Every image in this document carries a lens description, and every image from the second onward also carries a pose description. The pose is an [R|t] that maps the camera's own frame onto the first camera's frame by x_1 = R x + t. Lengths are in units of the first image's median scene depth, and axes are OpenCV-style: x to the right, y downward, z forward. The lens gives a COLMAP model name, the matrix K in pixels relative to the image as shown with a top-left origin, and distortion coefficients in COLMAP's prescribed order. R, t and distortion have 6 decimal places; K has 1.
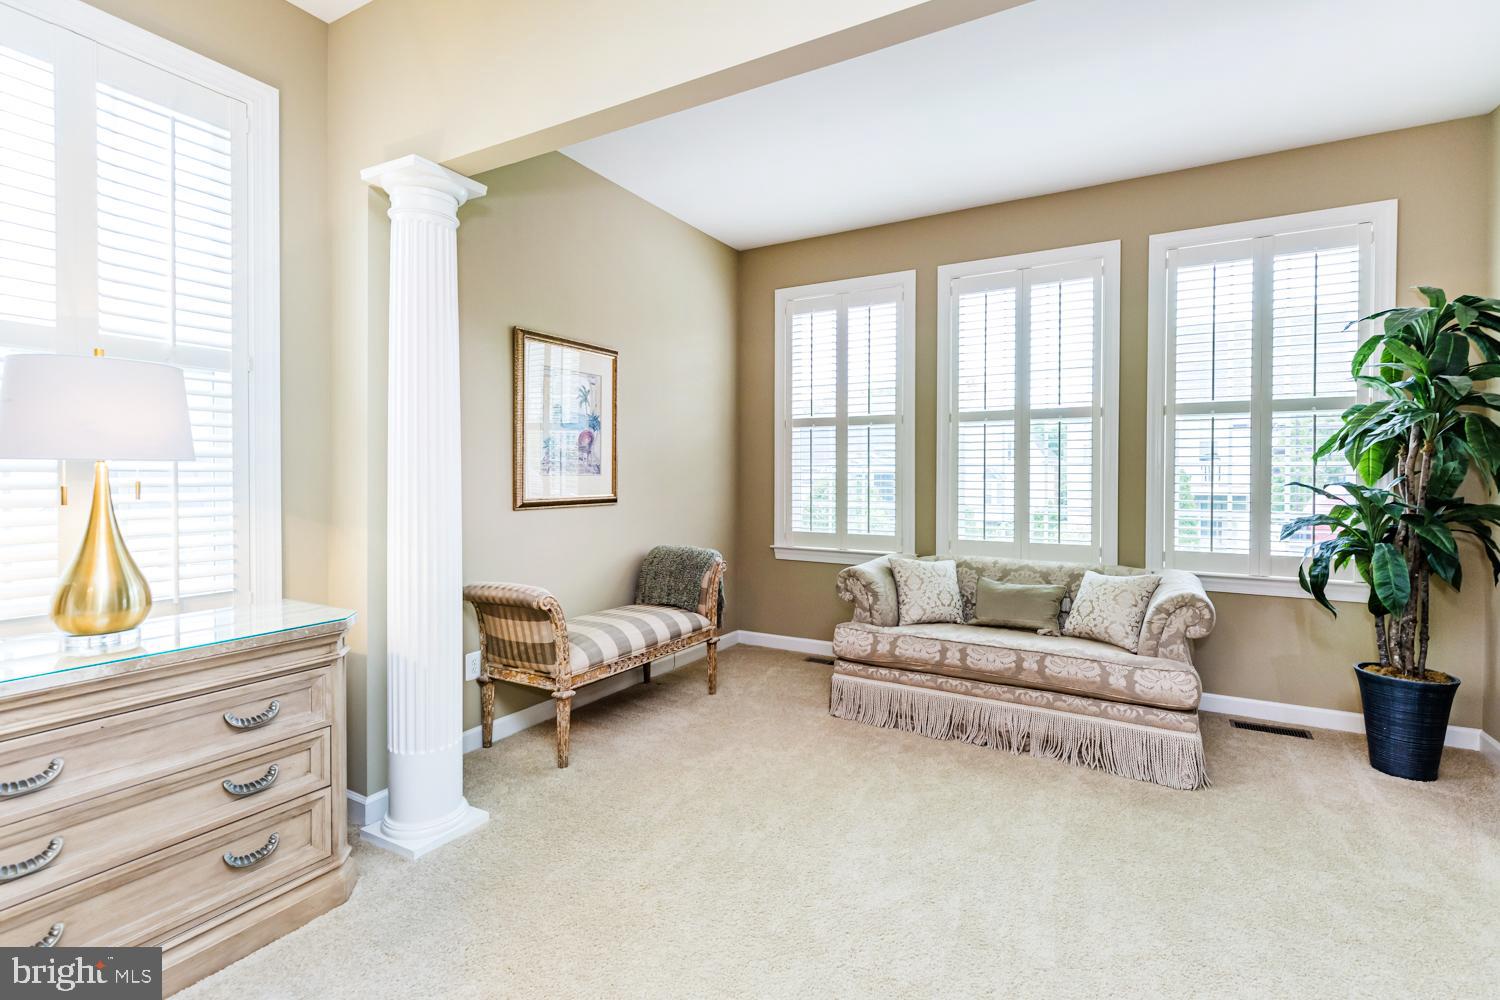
lens RADIAL K [[676.4, 0, 773.5], [0, 676.4, 463.4], [0, 0, 1]] dist [-0.007337, 0.001093]
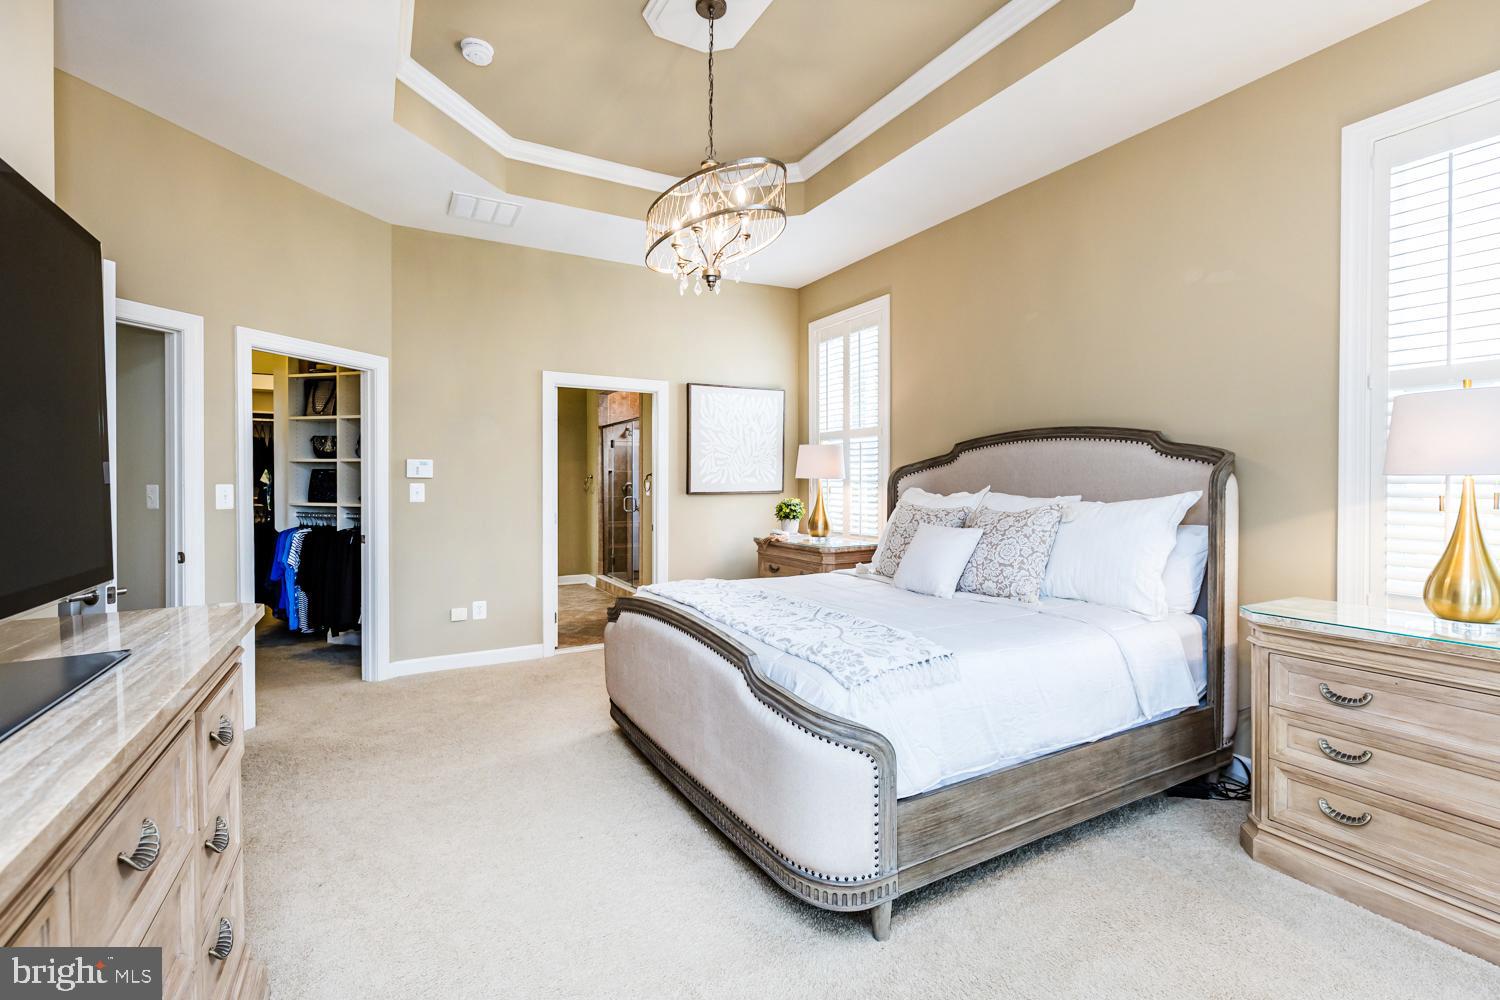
lens RADIAL K [[676.4, 0, 760.9], [0, 676.4, 489.2], [0, 0, 1]] dist [-0.007337, 0.001093]
pose [[-0.534378, -0.017836, -0.845058, 0.312809], [-0.011153, 0.999839, -0.014050, 0.026482], [0.845172, 0.001917, -0.534491, 0.293666]]
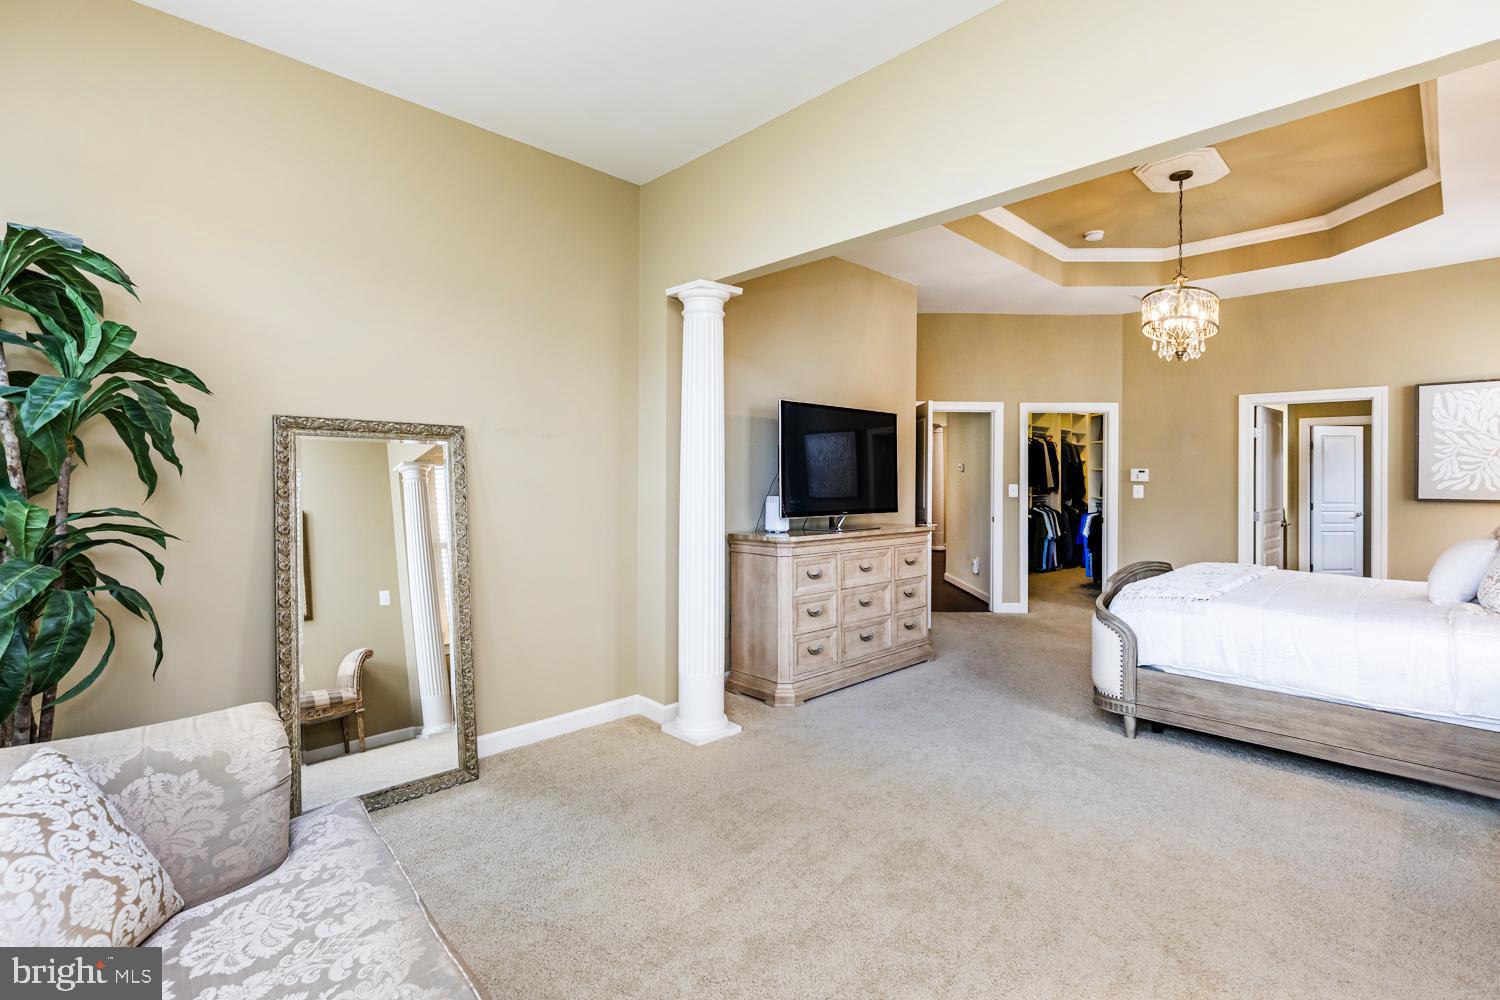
lens RADIAL K [[676.4, 0, 772.1], [0, 676.4, 482.9], [0, 0, 1]] dist [-0.007337, 0.001093]
pose [[-0.966653, -0.037021, 0.253399, 0.078516], [-0.035315, 0.999313, 0.011281, 0.012316], [-0.253642, 0.001956, -0.967296, 1.134097]]
